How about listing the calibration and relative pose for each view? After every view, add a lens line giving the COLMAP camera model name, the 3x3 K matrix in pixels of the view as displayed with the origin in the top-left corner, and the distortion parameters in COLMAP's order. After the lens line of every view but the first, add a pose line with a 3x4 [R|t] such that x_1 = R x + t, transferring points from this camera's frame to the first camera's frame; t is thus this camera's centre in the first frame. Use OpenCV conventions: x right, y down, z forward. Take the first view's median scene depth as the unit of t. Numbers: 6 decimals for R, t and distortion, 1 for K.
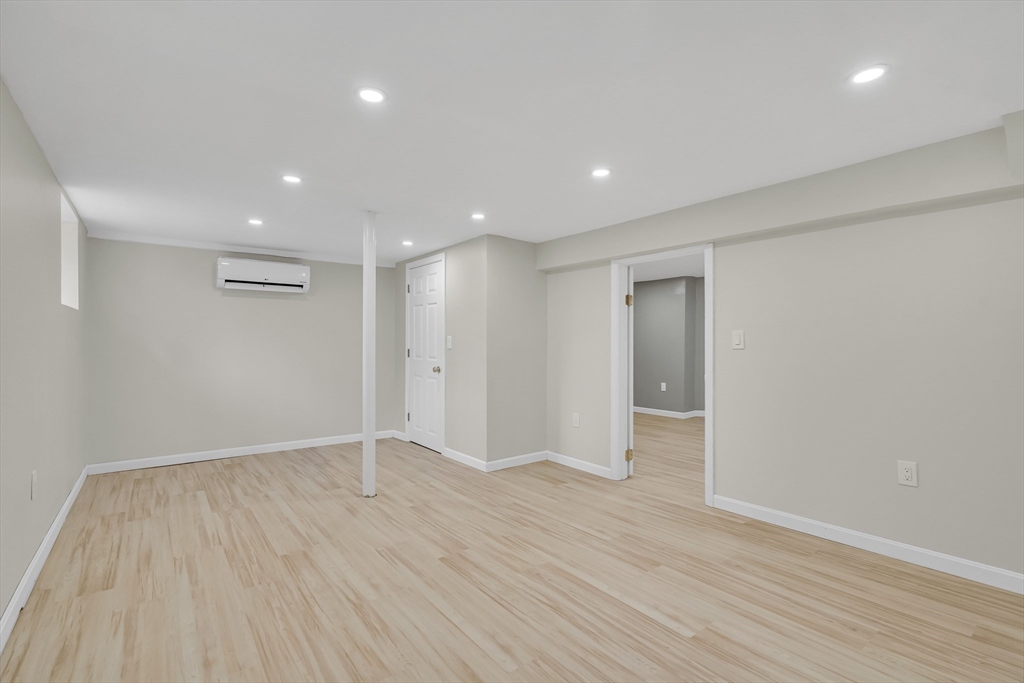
lens RADIAL K [[473.6, 0, 512.0], [0, 473.6, 341.5], [0, 0, 1]] dist [-0.002157, 0.000131]
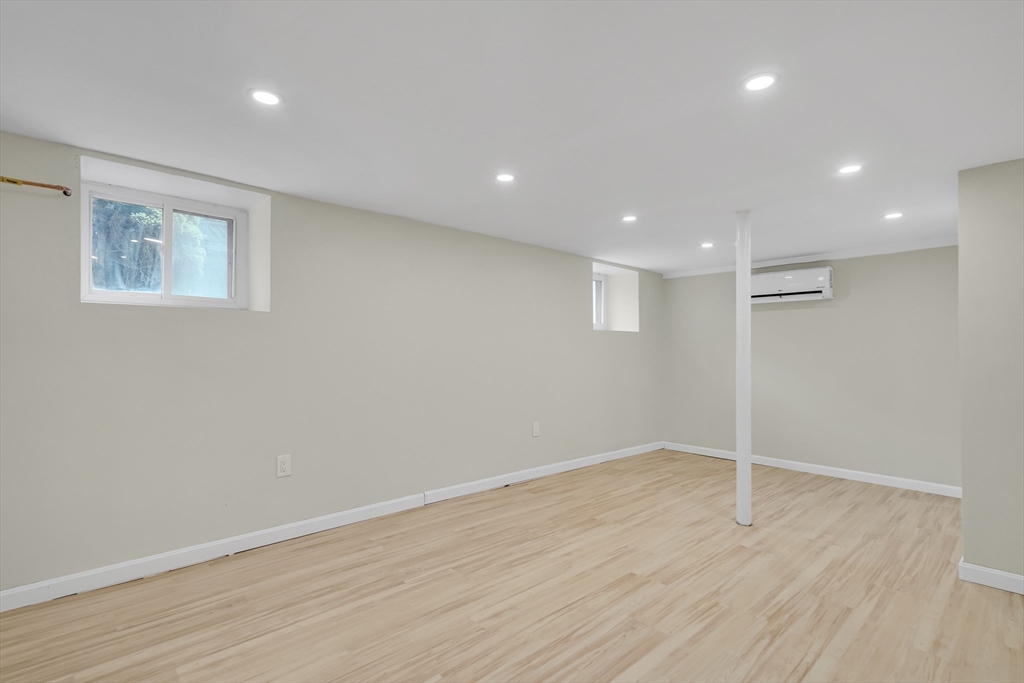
lens RADIAL K [[485.6, 0, 487.5], [0, 485.6, 337.4], [0, 0, 1]] dist [0.001526, 0.000369]
pose [[0.068919, -0.031494, -0.997125, 0.680608], [-0.004659, 0.999481, -0.031890, 0.002003], [0.997611, 0.006844, 0.068737, 0.503123]]
